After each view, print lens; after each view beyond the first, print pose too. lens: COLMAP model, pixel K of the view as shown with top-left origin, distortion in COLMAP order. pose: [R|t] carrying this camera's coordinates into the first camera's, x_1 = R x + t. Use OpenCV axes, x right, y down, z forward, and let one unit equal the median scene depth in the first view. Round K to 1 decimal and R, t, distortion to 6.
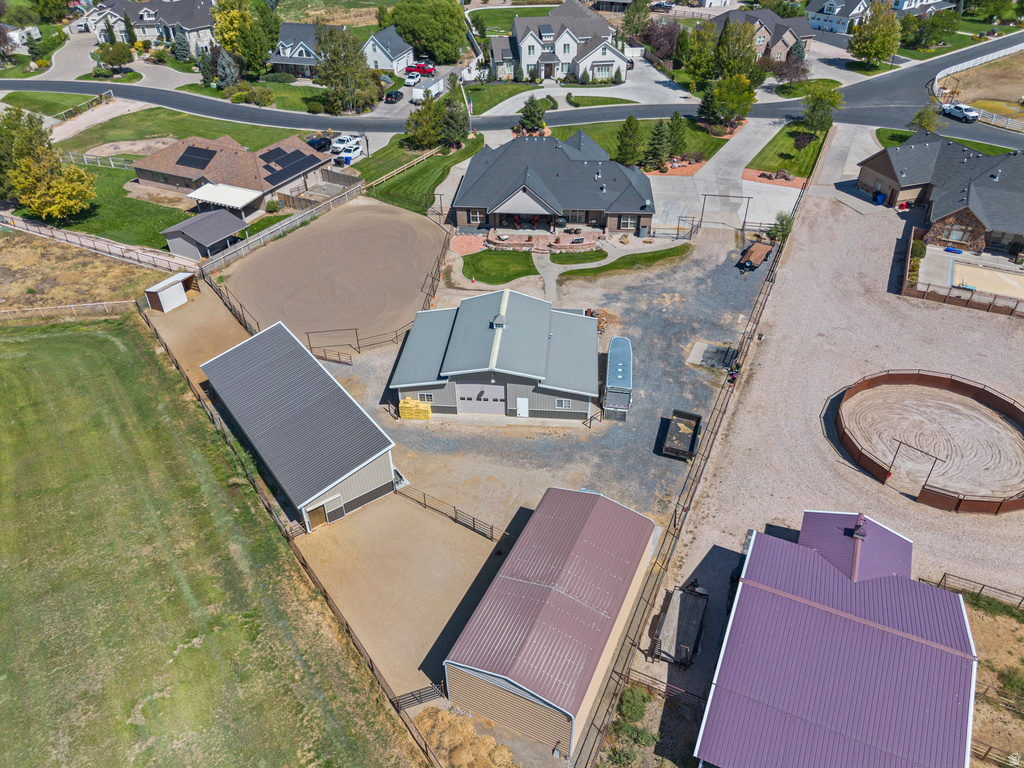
lens RADIAL K [[746.8, 0, 512.0], [0, 746.8, 384.0], [0, 0, 1]] dist [0.043064, -0.007313]
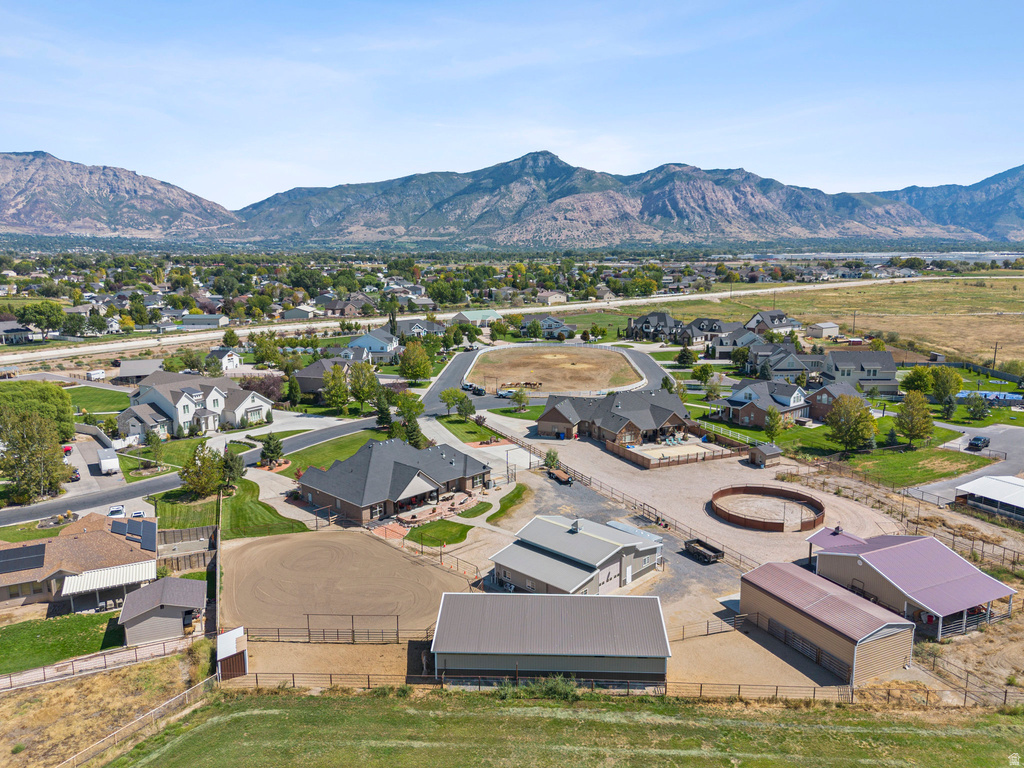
lens RADIAL K [[746.8, 0, 512.0], [0, 746.8, 384.0], [0, 0, 1]] dist [0.043064, -0.007313]
pose [[0.630772, -0.134202, 0.764275, -0.789142], [0.458832, 0.858802, -0.227884, -0.037635], [-0.625779, 0.494417, 0.603285, 0.096010]]
